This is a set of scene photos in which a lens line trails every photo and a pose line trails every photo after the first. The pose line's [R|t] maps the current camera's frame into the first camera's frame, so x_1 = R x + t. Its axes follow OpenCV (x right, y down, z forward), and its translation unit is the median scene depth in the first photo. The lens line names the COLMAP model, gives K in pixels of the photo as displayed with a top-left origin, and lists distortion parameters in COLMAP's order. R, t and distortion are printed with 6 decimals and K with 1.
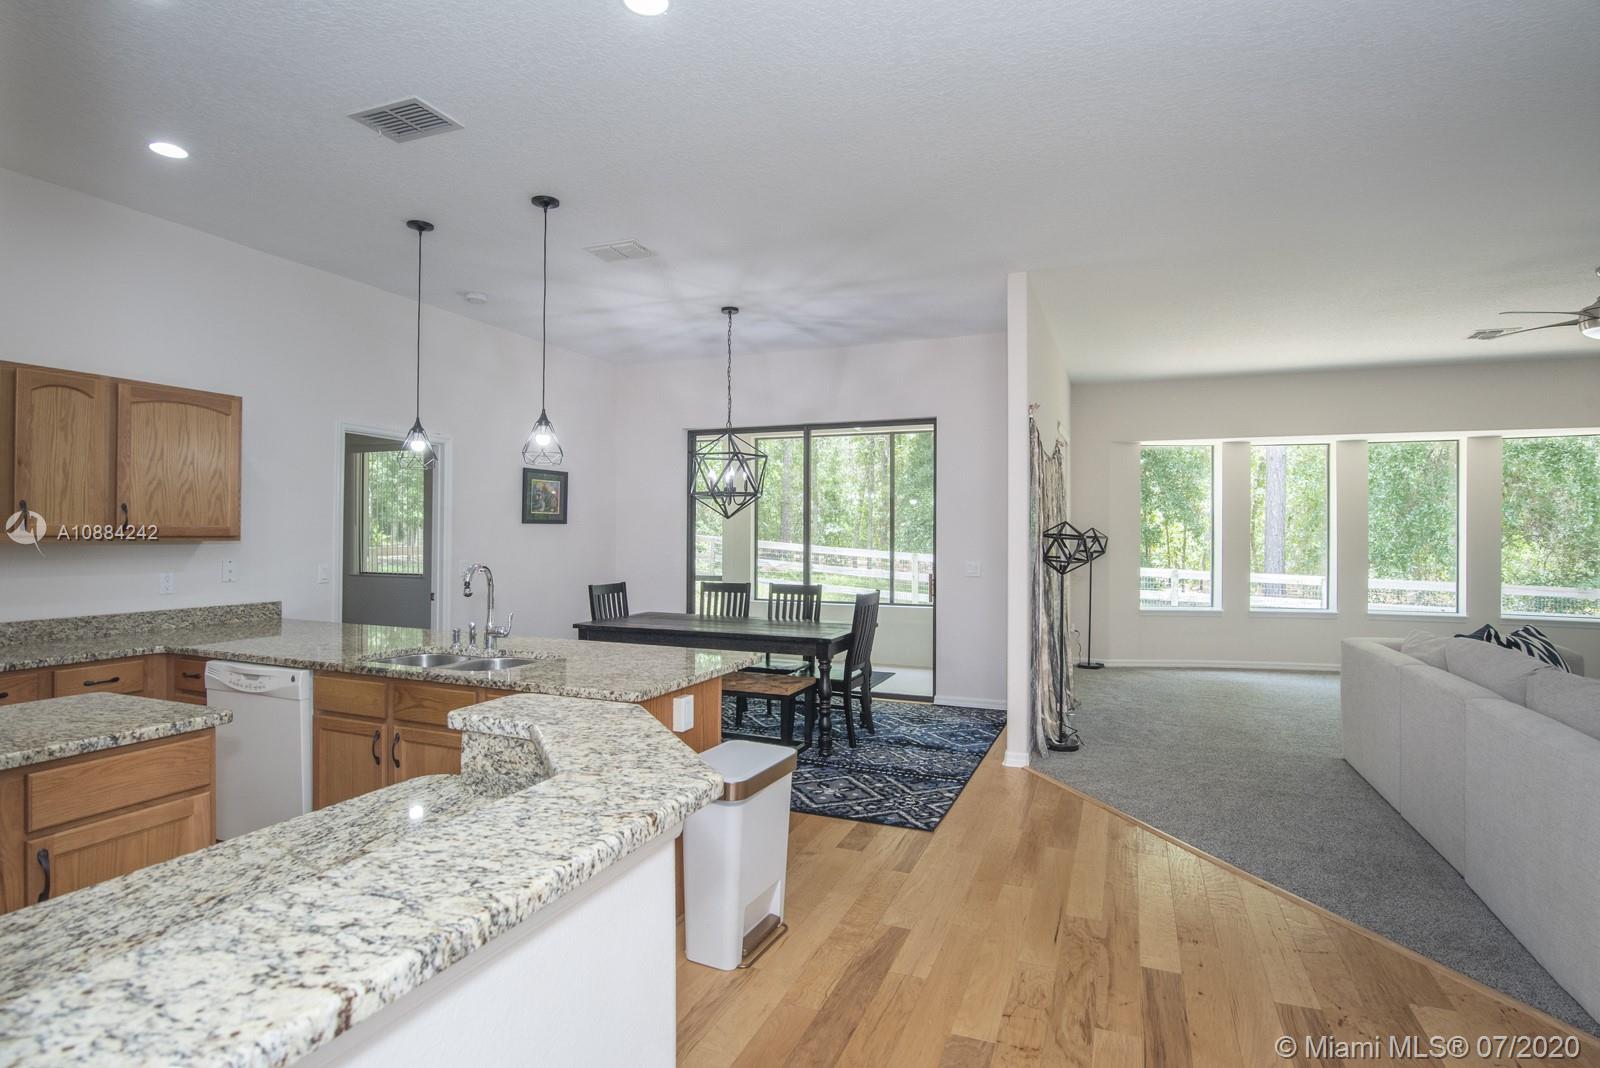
lens RADIAL K [[785.6, 0, 804.6], [0, 785.6, 529.0], [0, 0, 1]] dist [-0.018315, -0.000291]
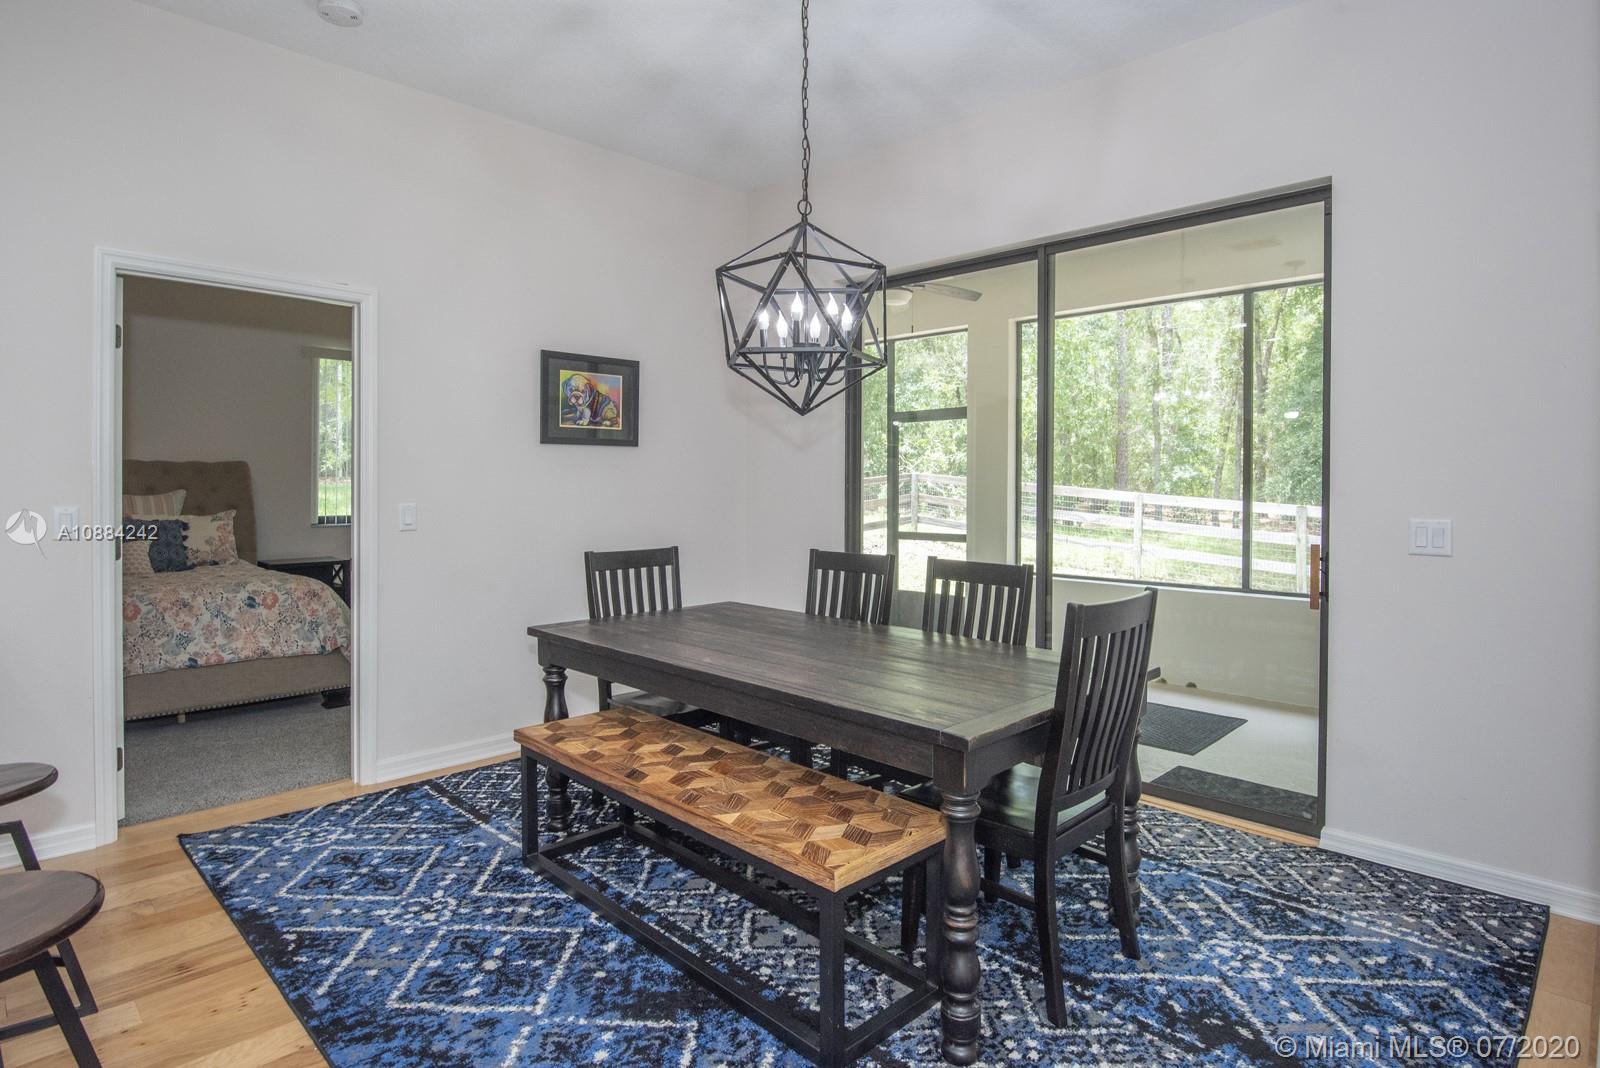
lens RADIAL K [[857.2, 0, 836.2], [0, 857.2, 493.6], [0, 0, 1]] dist [-0.021055, 0.000374]
pose [[0.933272, 0.003423, -0.359155, 0.119065], [0.002853, 0.999852, 0.016944, 0.028907], [0.359160, -0.016838, 0.933124, 0.669318]]
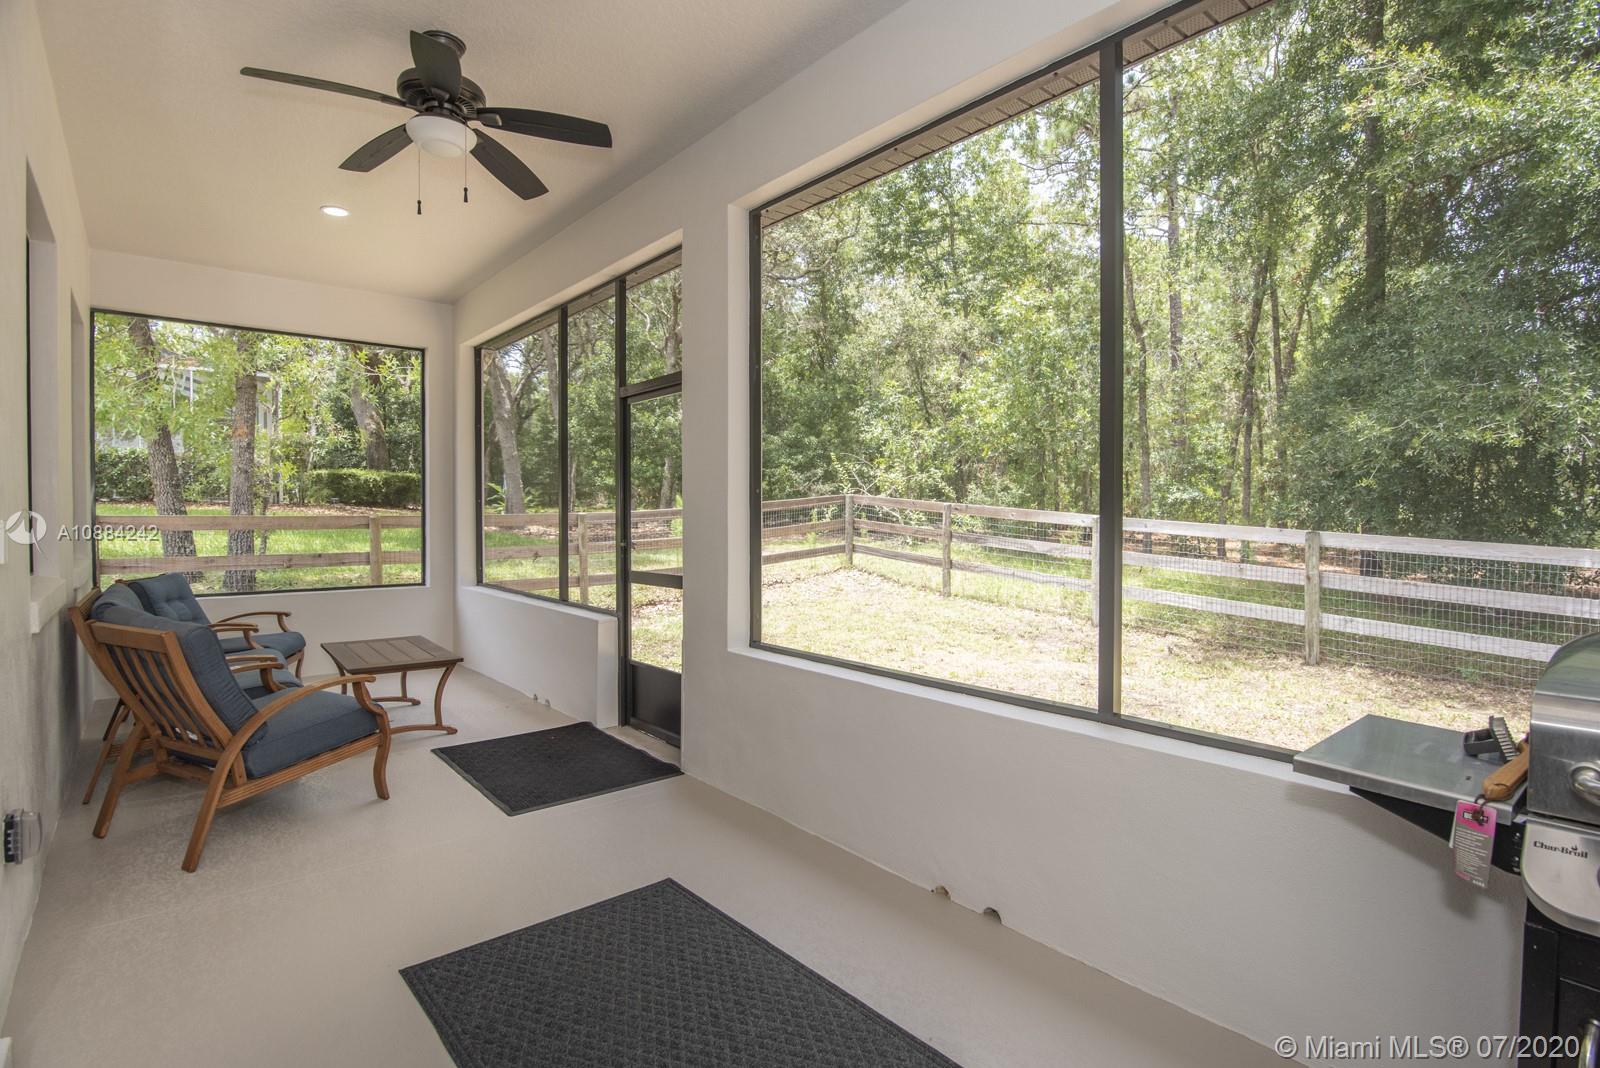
lens RADIAL K [[785.6, 0, 804.6], [0, 785.6, 529.0], [0, 0, 1]] dist [-0.018315, -0.000291]
pose [[0.887184, 0.005104, -0.461388, 0.354432], [0.007495, 0.999648, 0.025469, 0.061020], [0.461356, -0.026054, 0.886833, 1.752239]]
